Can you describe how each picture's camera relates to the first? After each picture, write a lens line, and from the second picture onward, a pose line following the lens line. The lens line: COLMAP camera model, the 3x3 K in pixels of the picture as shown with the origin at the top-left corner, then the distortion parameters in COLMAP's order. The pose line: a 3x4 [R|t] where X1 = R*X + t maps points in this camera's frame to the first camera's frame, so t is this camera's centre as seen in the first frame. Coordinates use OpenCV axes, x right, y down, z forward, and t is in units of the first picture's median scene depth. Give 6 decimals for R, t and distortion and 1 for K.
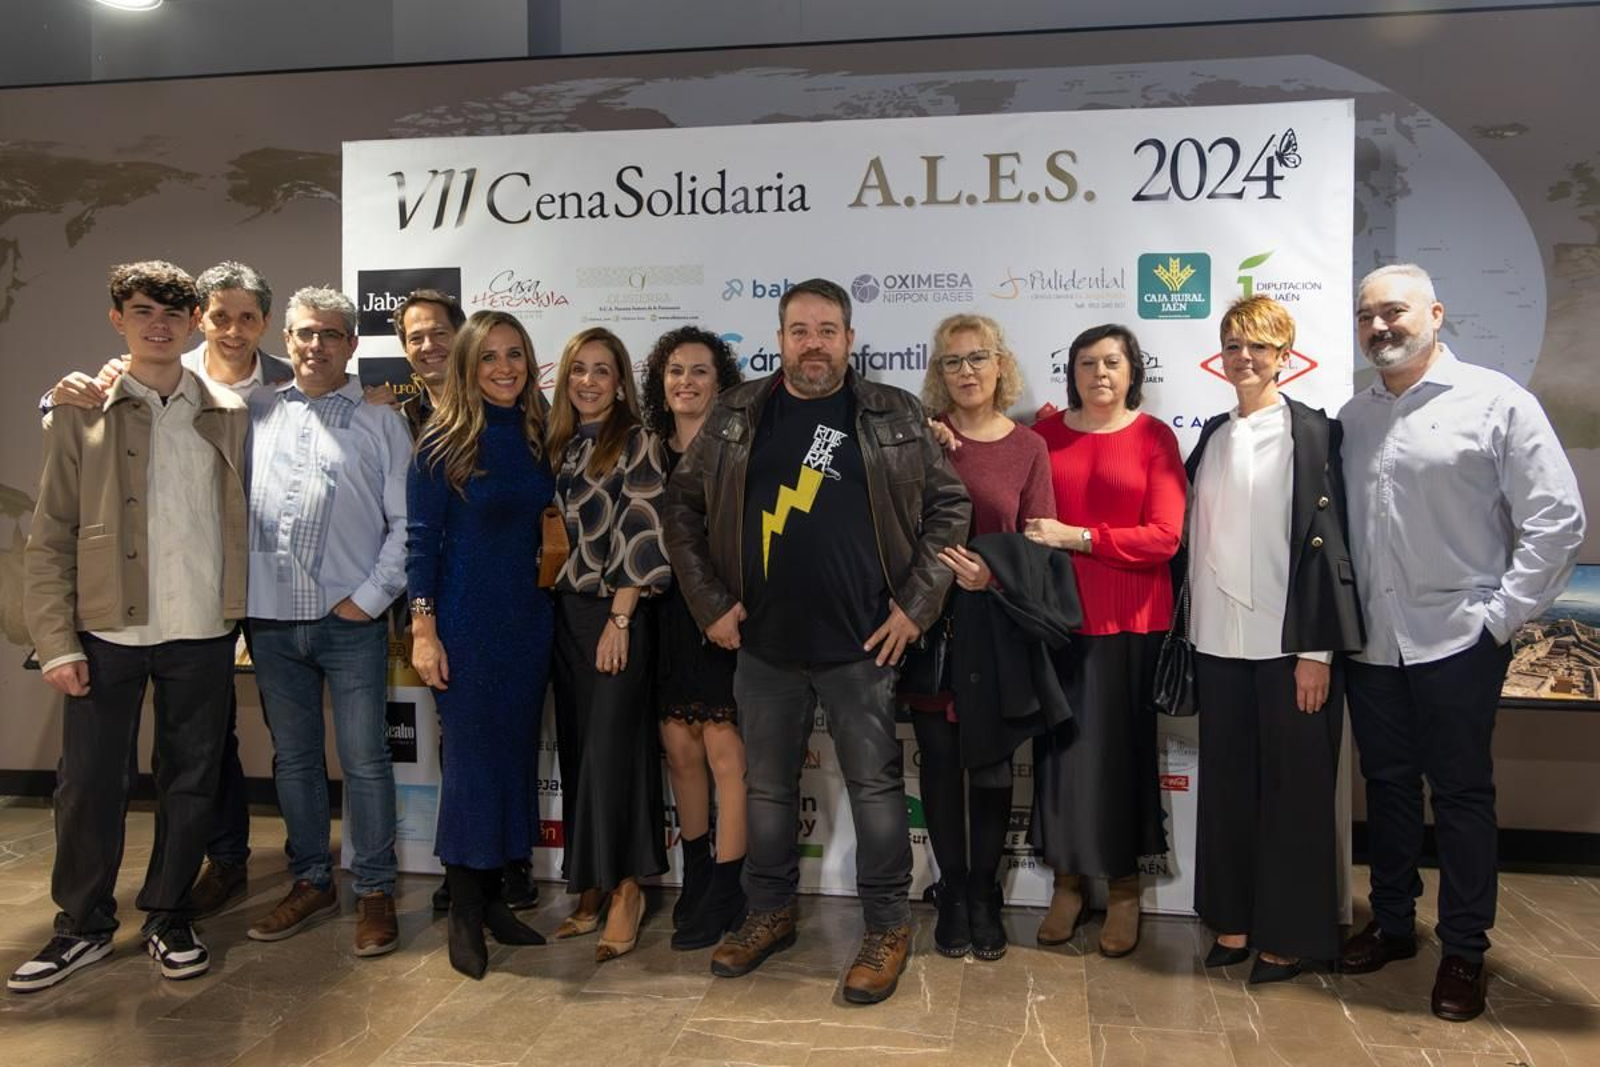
lens RADIAL K [[2507.8, 0, 839.1], [0, 2507.8, 362.4], [0, 0, 1]] dist [-0.014012, 0.141640]
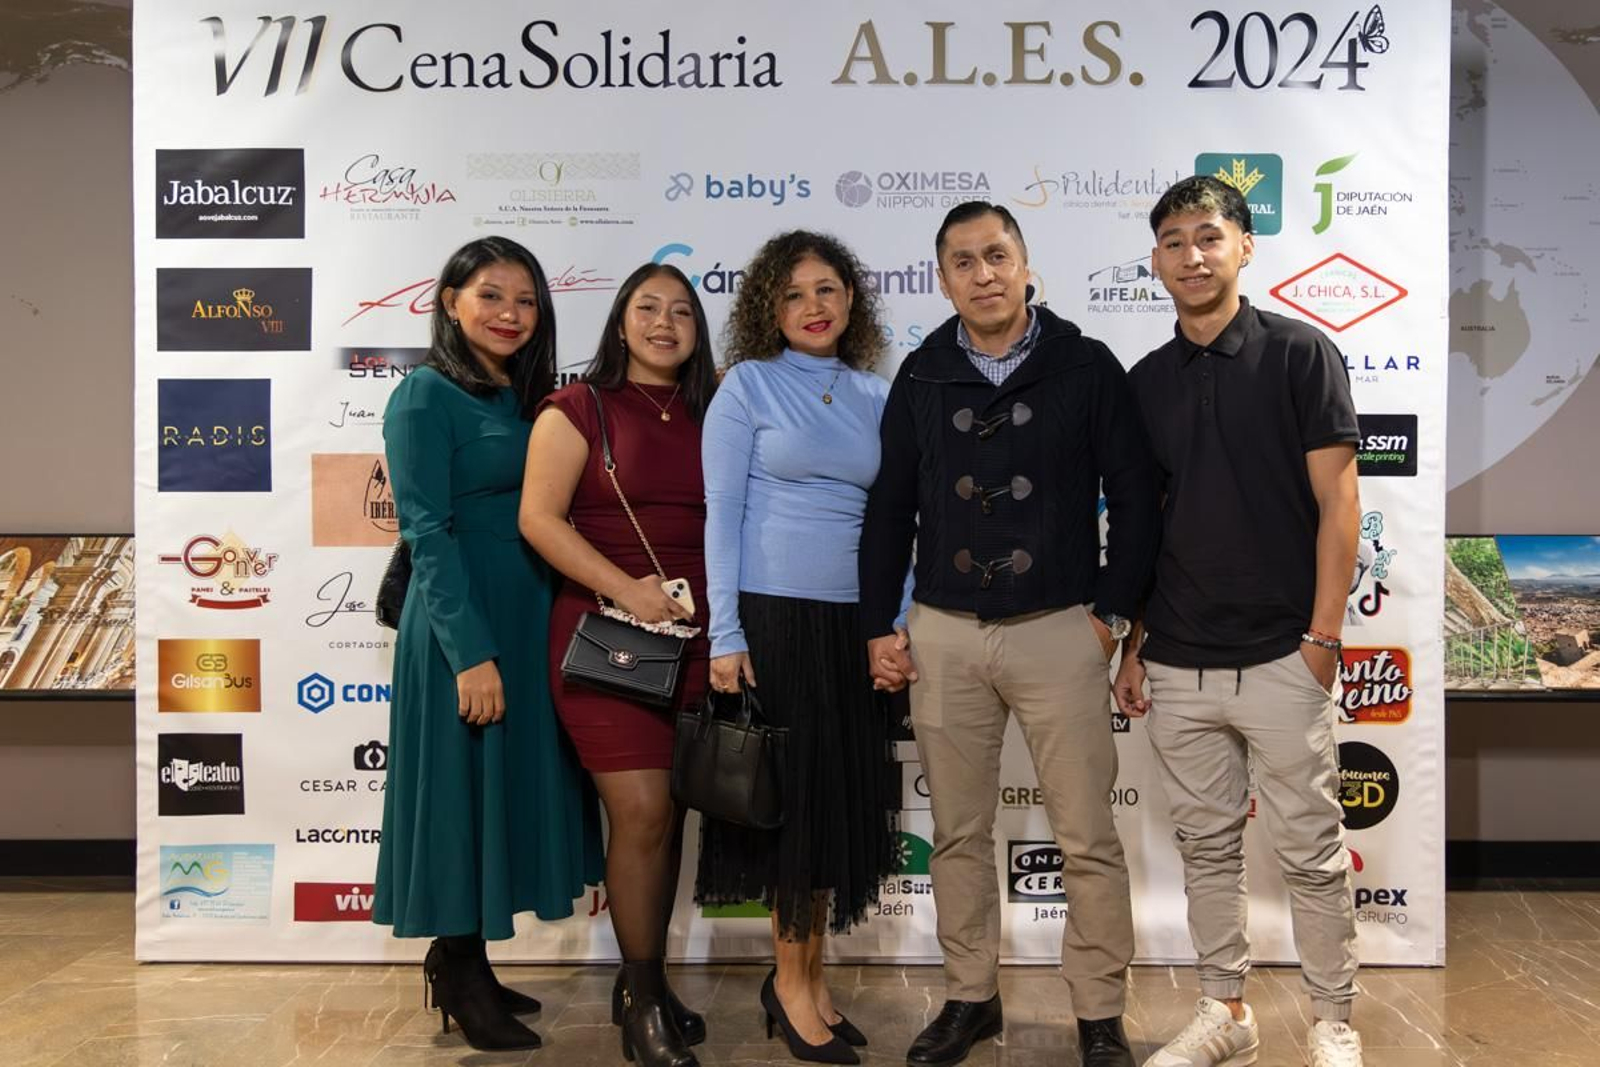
lens RADIAL K [[1716.5, 0, 952.2], [0, 1716.5, 458.6], [0, 0, 1]] dist [-0.018802, 0.012352]
pose [[0.973554, 0.000358, 0.228457, -0.081250], [-0.006716, 0.999611, 0.027054, 0.039715], [-0.228358, -0.027873, 0.973178, 0.468212]]
